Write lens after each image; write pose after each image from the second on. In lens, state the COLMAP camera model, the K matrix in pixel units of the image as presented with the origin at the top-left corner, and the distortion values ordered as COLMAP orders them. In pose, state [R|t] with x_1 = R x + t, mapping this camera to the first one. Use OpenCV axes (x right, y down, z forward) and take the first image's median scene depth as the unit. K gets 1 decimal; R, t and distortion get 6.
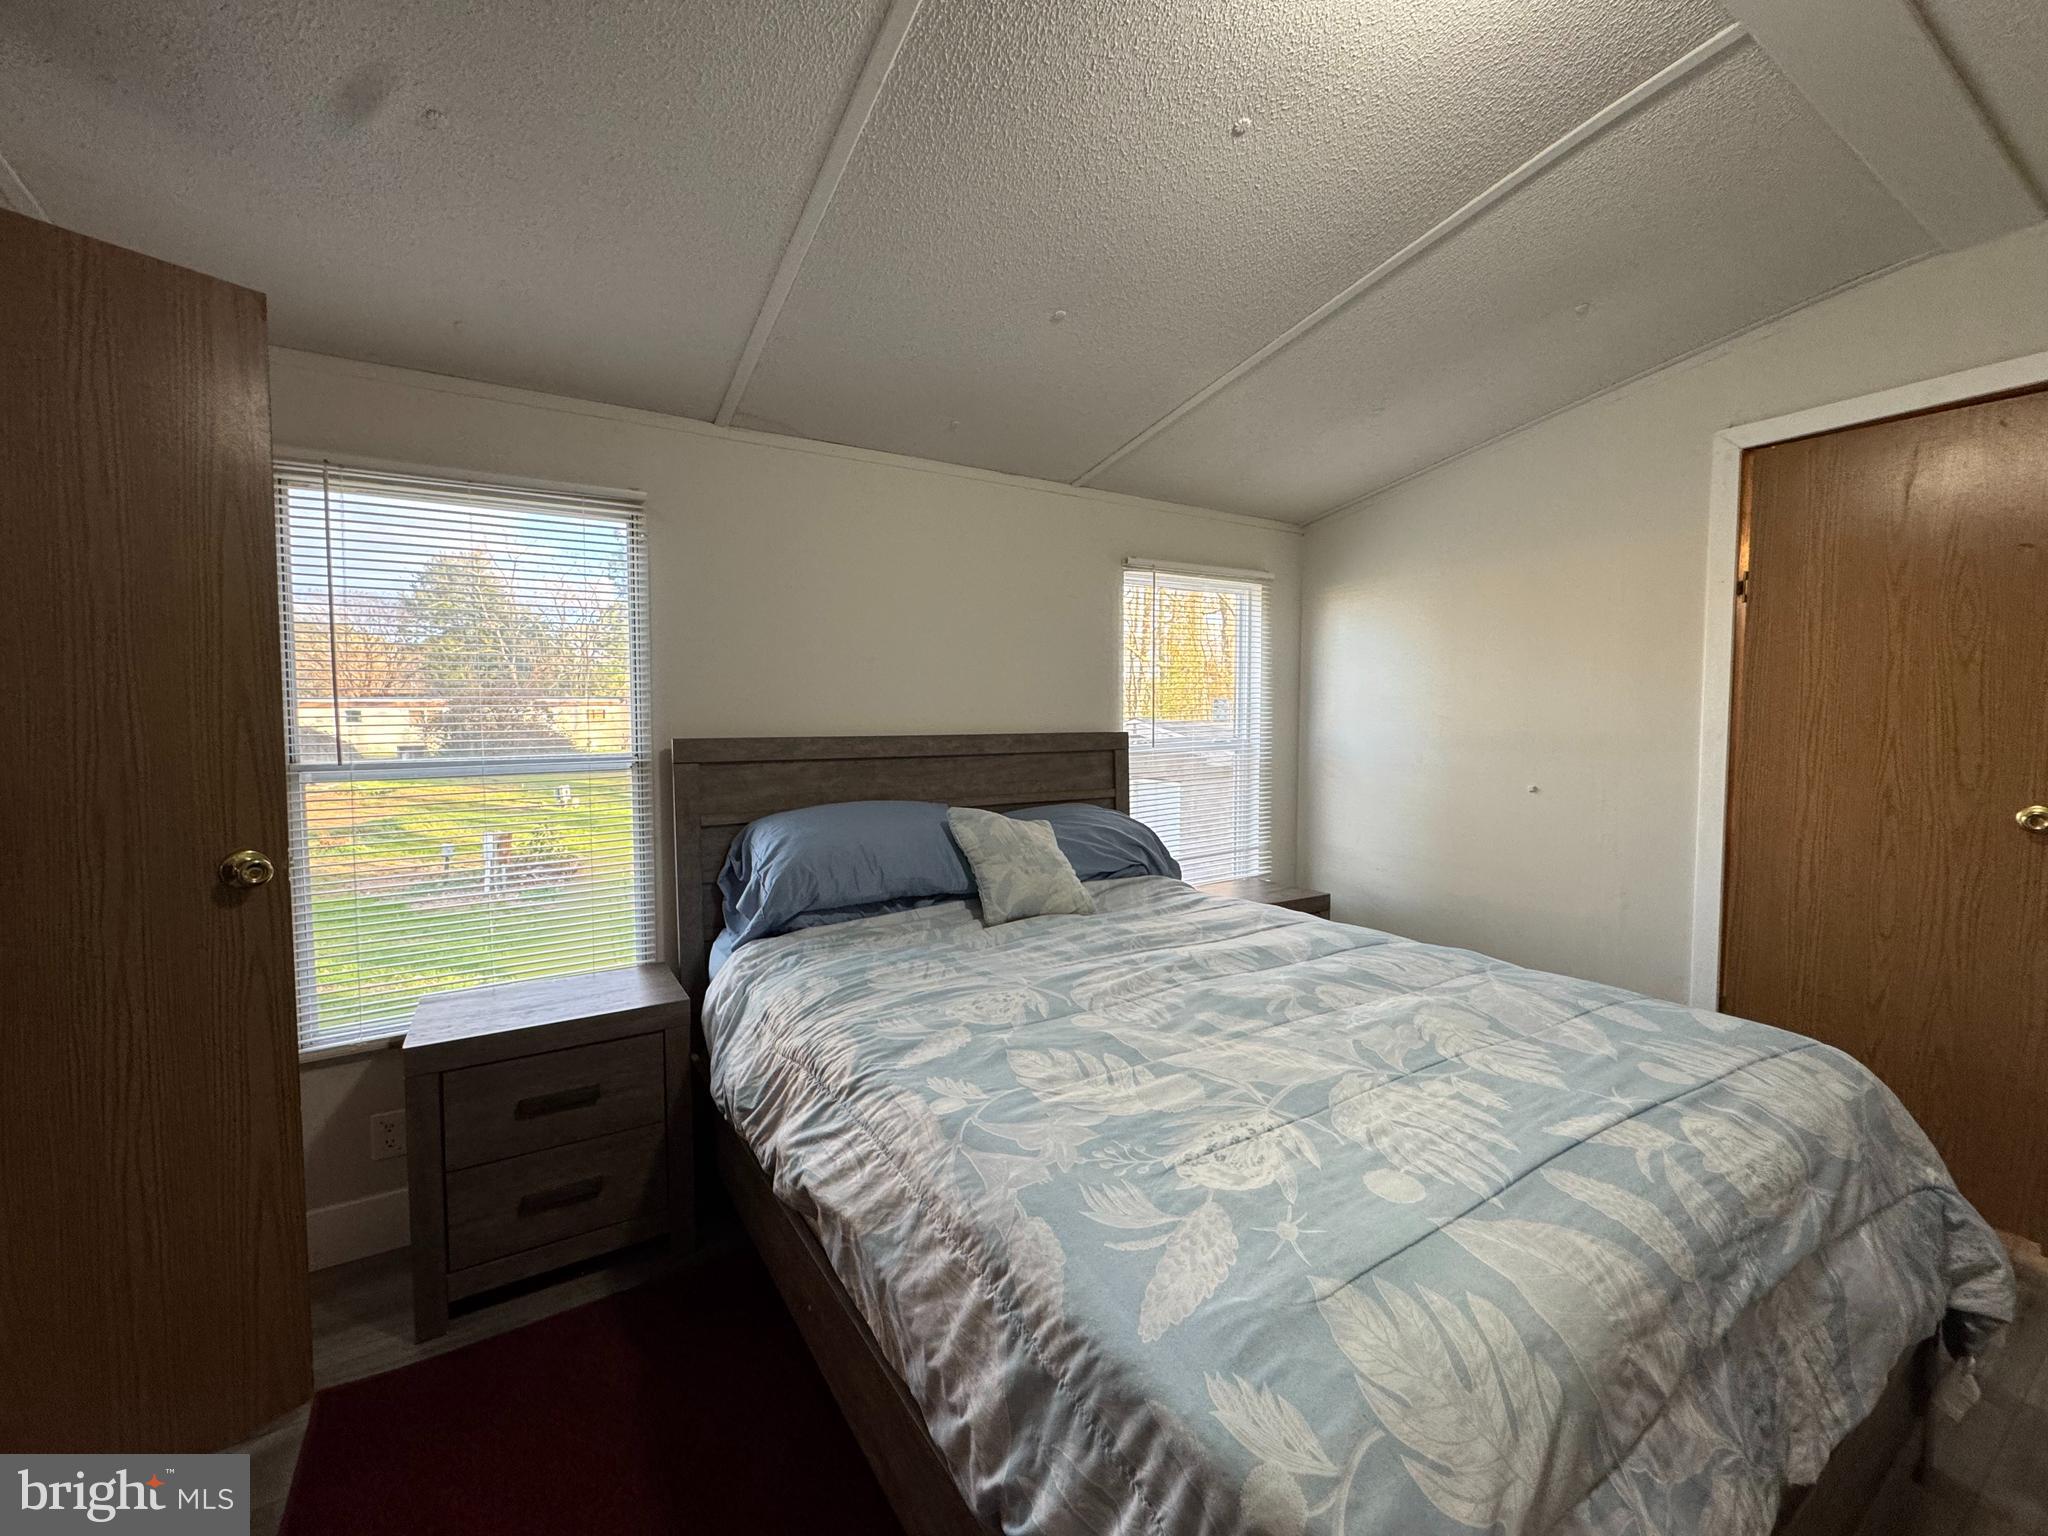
lens RADIAL K [[813.5, 0, 1021.9], [0, 813.5, 764.1], [0, 0, 1]] dist [-0.003501, 0.000321]
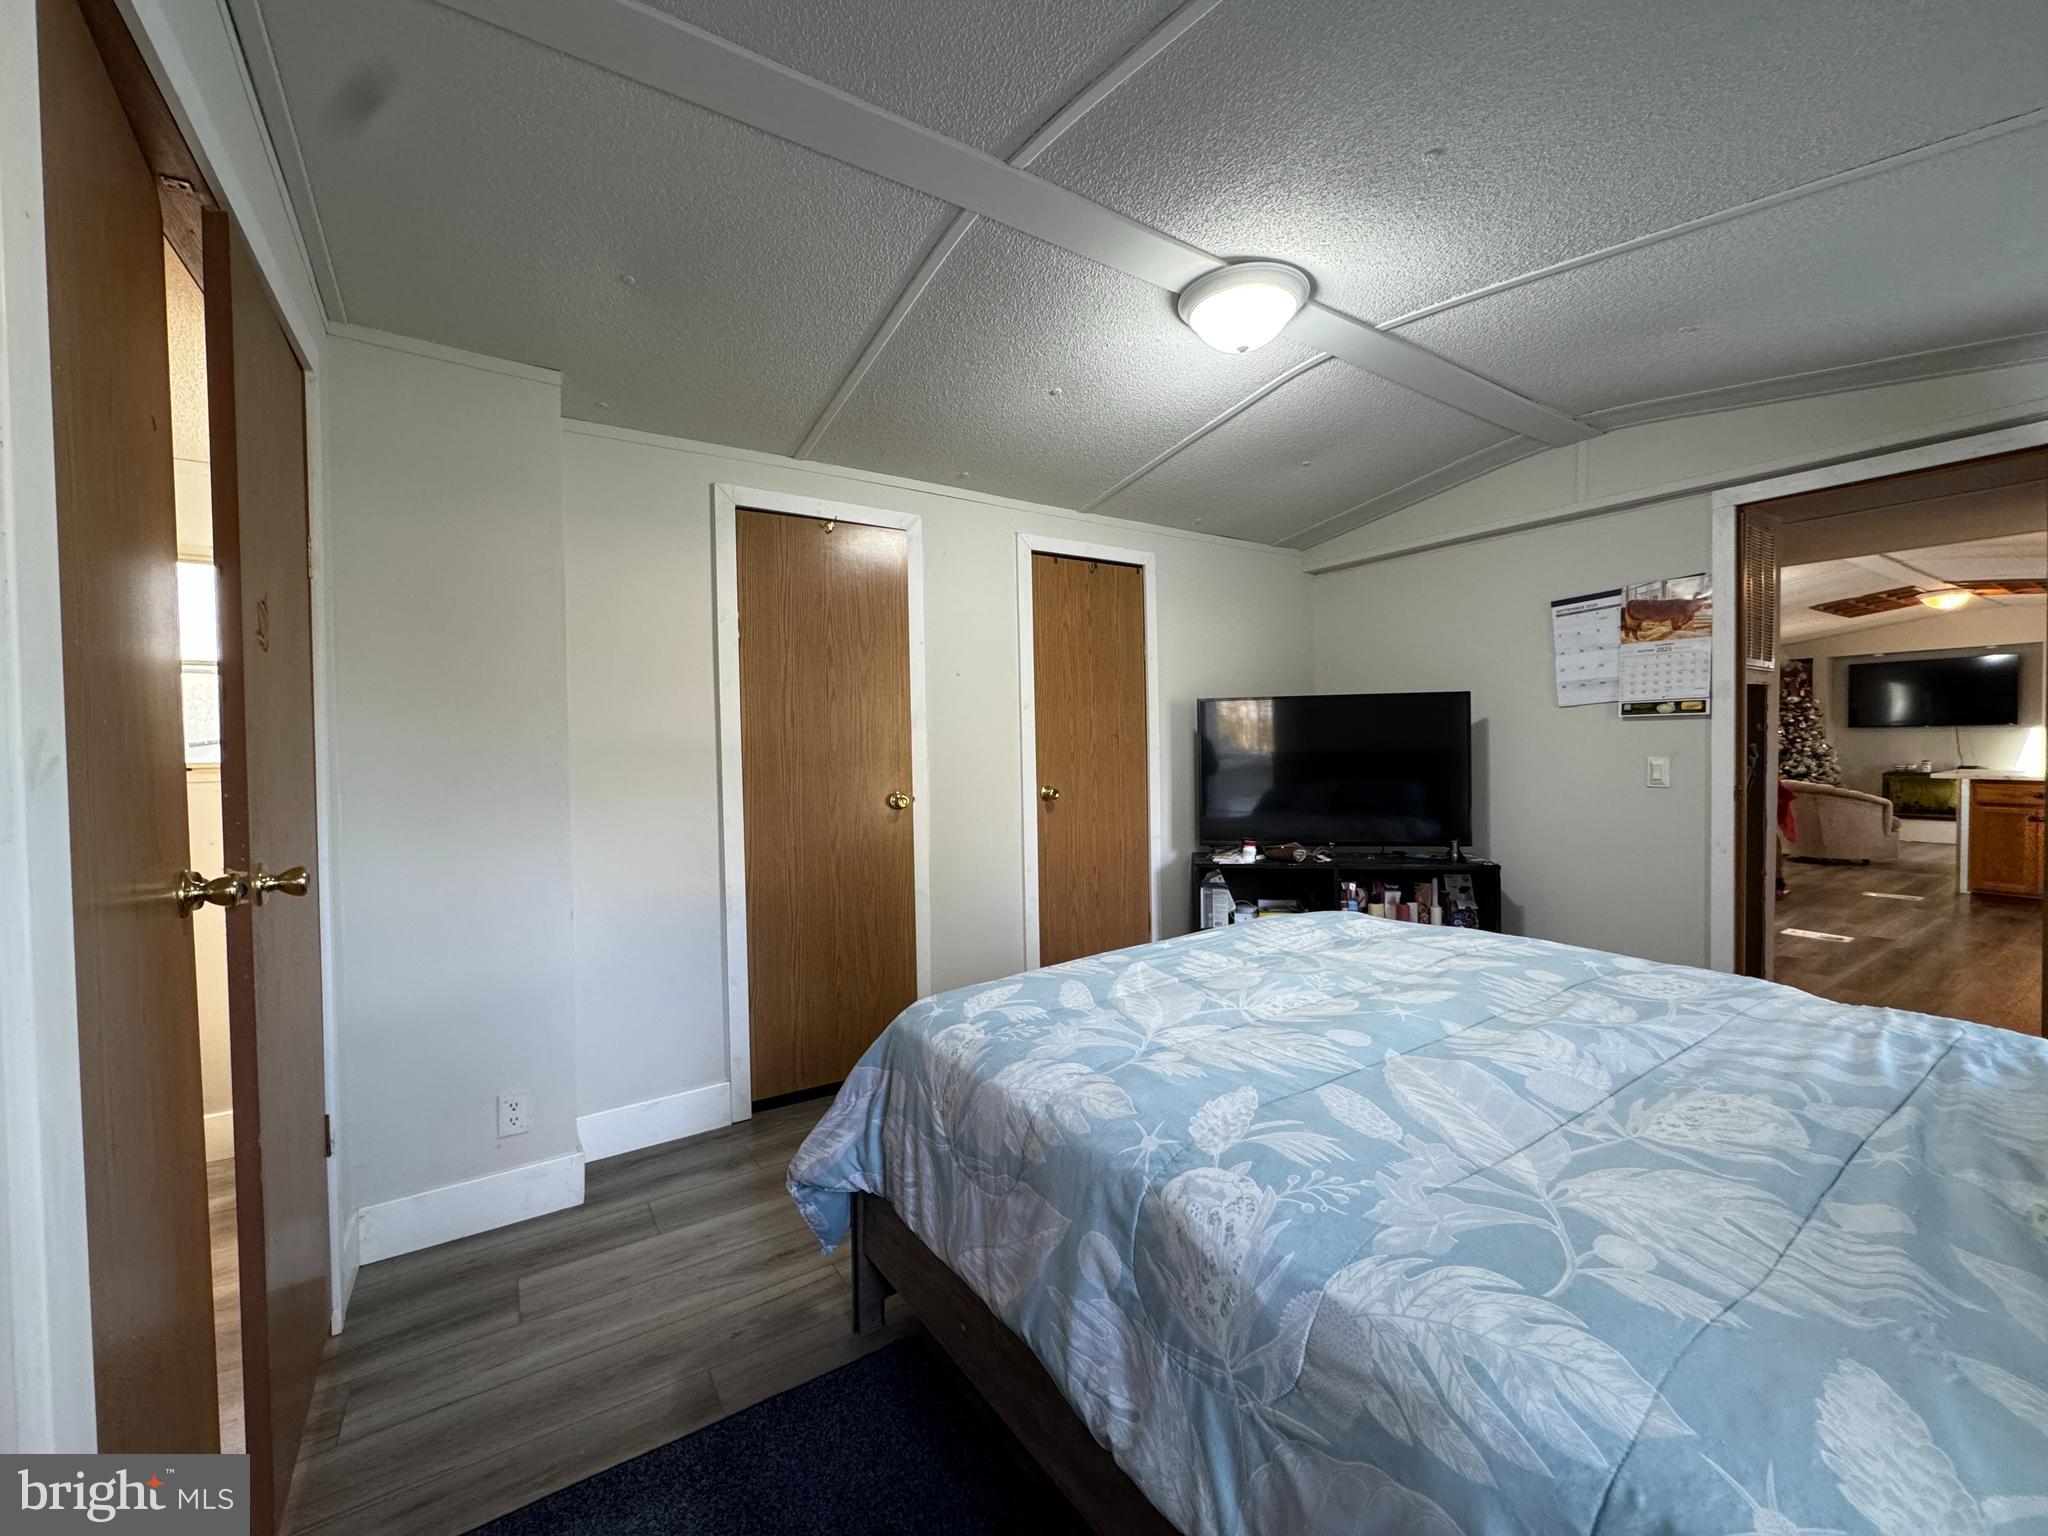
lens RADIAL K [[813.5, 0, 1021.9], [0, 813.5, 764.1], [0, 0, 1]] dist [-0.003501, 0.000321]
pose [[-0.999411, 0.019410, -0.028309, 0.980868], [0.017318, 0.997229, 0.072346, -0.091007], [0.029635, 0.071813, -0.996978, 2.422046]]
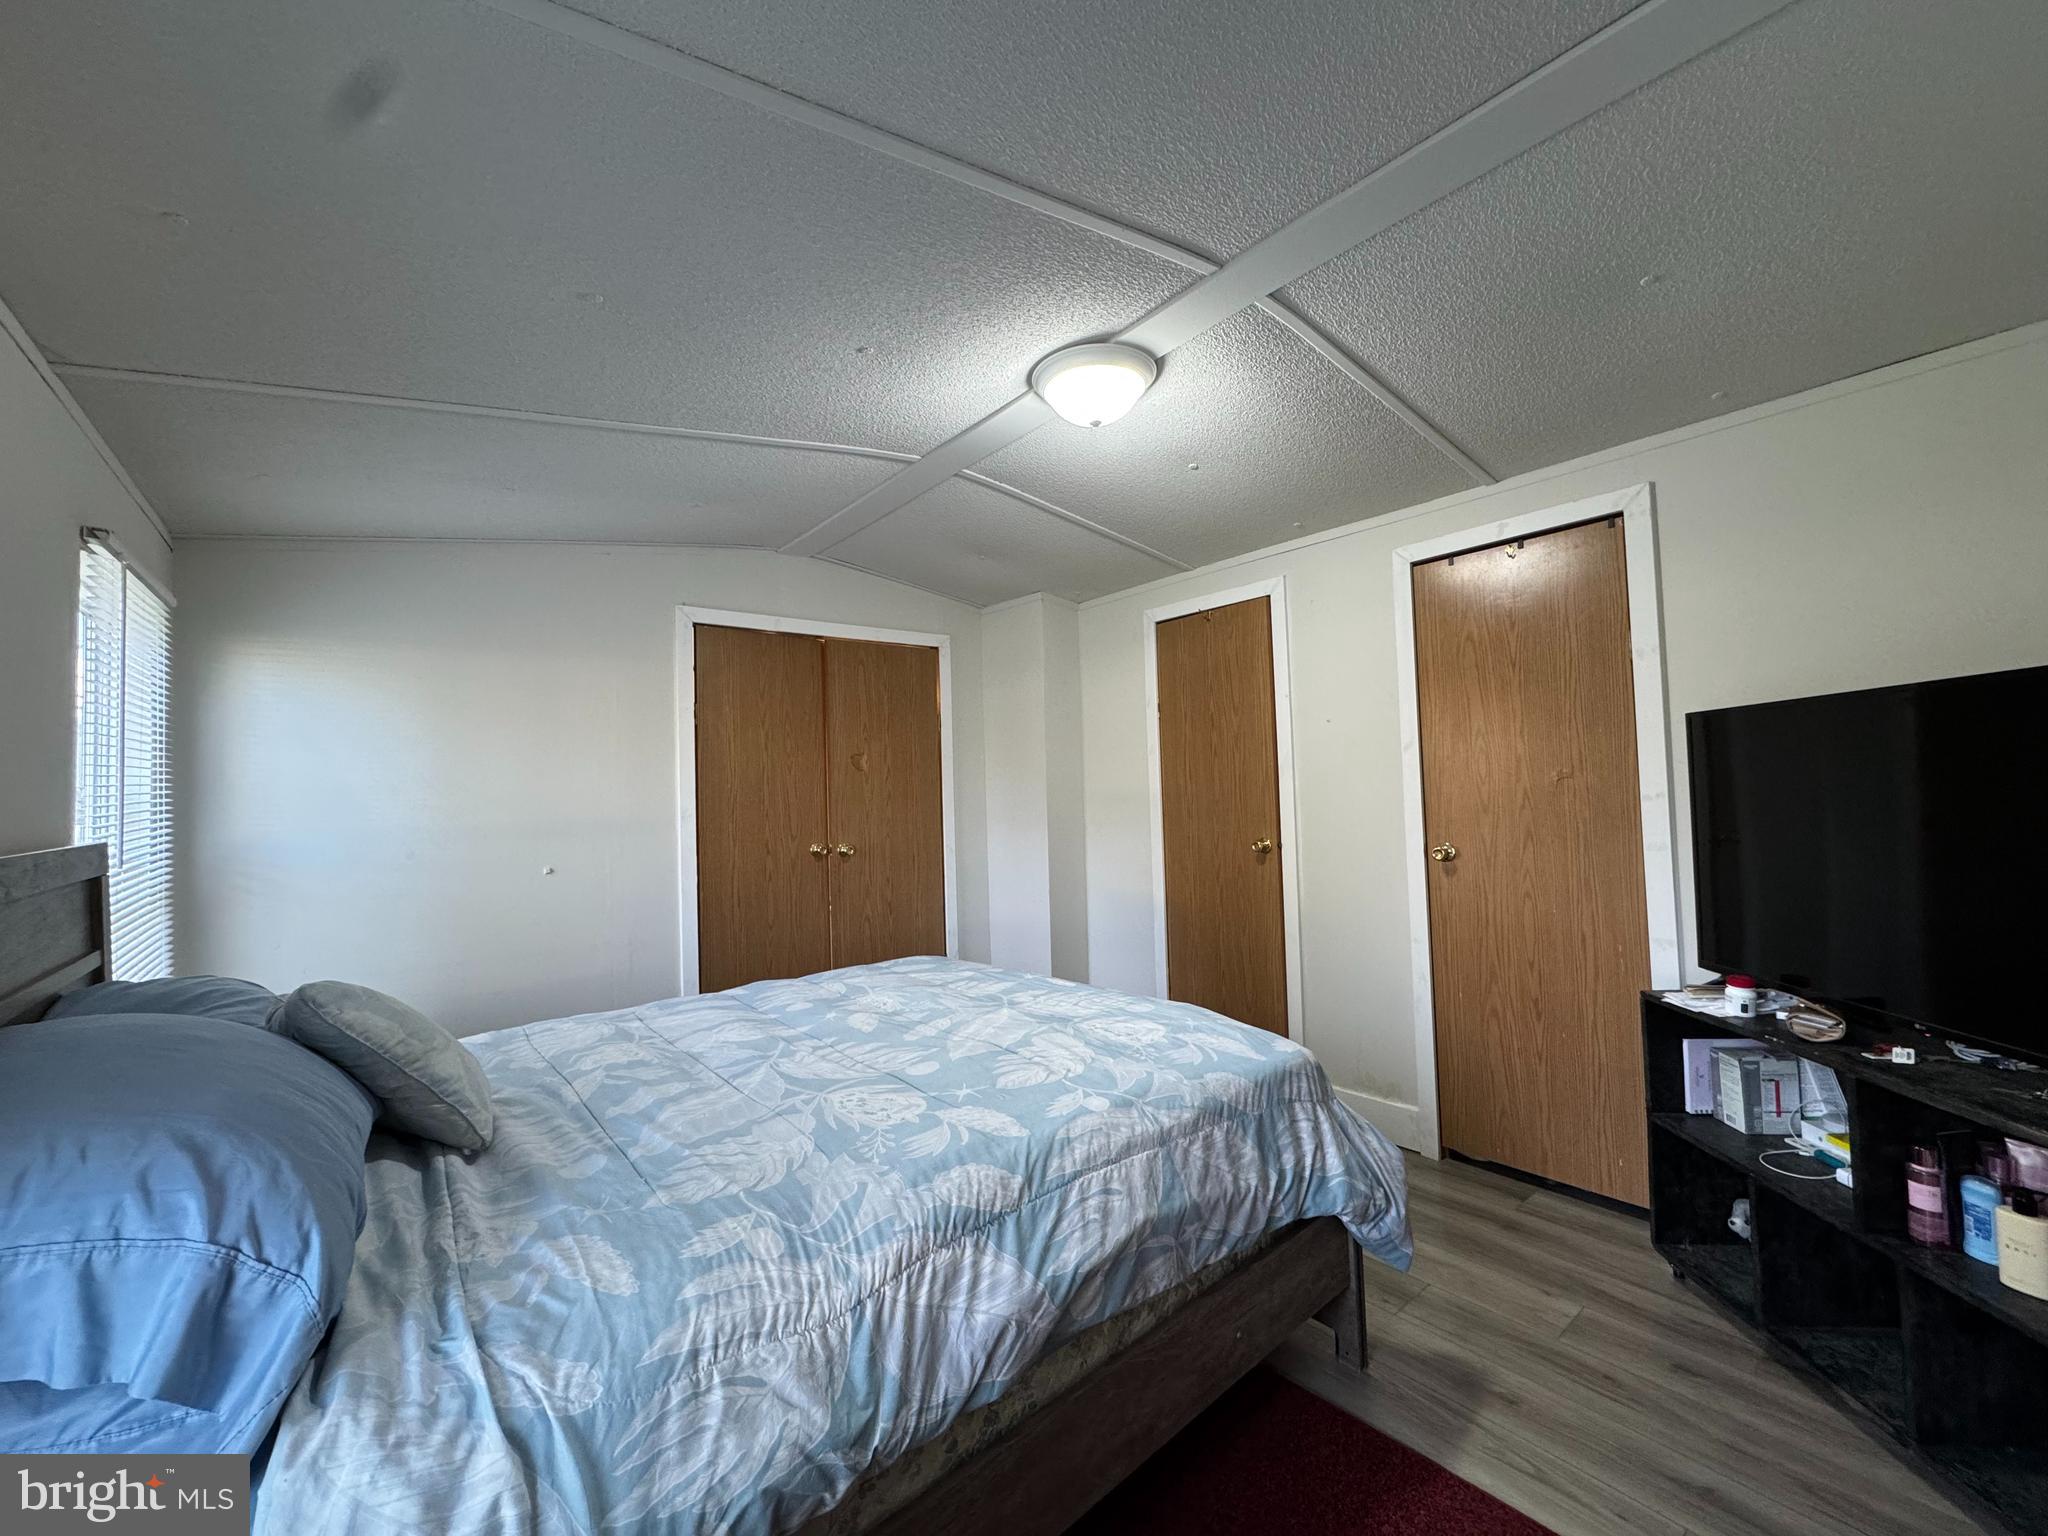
lens RADIAL K [[813.5, 0, 1021.9], [0, 813.5, 764.1], [0, 0, 1]] dist [-0.003501, 0.000321]
pose [[-0.131733, 0.040931, 0.990440, -1.208791], [0.082398, 0.996142, -0.030208, -0.060527], [-0.987855, 0.077631, -0.134597, 1.130924]]
